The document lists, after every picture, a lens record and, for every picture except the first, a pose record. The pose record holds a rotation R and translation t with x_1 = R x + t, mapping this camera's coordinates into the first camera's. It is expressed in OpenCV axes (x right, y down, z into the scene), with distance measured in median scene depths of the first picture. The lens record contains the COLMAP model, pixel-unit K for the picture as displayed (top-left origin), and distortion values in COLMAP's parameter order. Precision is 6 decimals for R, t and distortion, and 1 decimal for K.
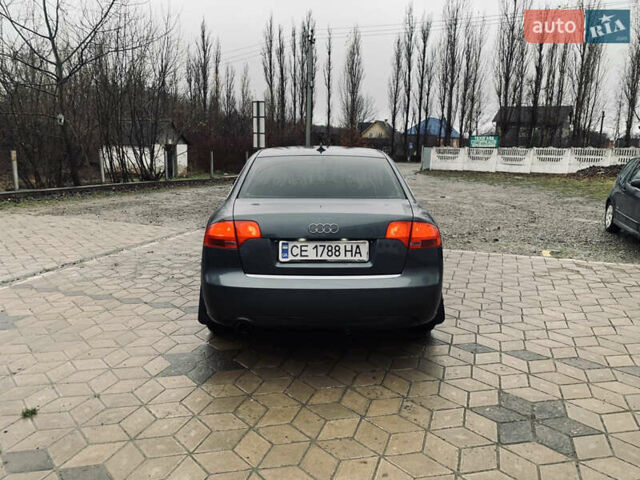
lens RADIAL K [[474.6, 0, 322.8], [0, 474.6, 249.0], [0, 0, 1]] dist [0.021625, -0.009582]
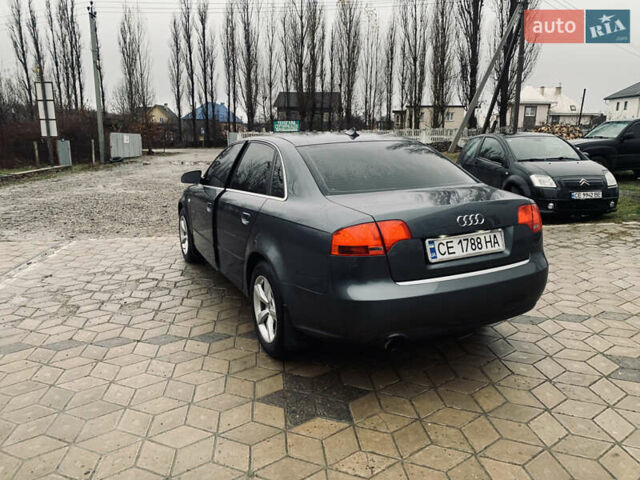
lens RADIAL K [[482.0, 0, 320.0], [0, 482.0, 240.0], [0, 0, 1]] dist [0.016587, -0.013334]
pose [[0.910771, -0.112747, 0.397221, -0.046160], [0.109322, 0.993512, 0.031337, -0.004858], [-0.398177, 0.014884, 0.917188, 0.019538]]
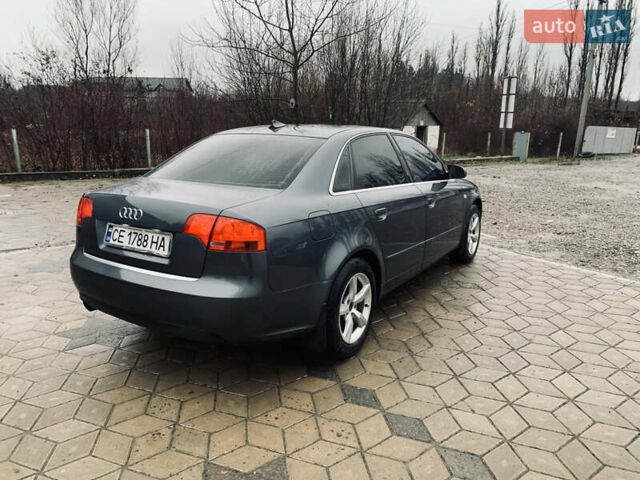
lens RADIAL K [[474.6, 0, 322.8], [0, 474.6, 249.0], [0, 0, 1]] dist [0.021625, -0.009582]
pose [[0.845344, 0.135115, -0.516854, 0.057464], [-0.115978, 0.990829, 0.069333, -0.006027], [0.521482, 0.001334, 0.853261, 0.030557]]
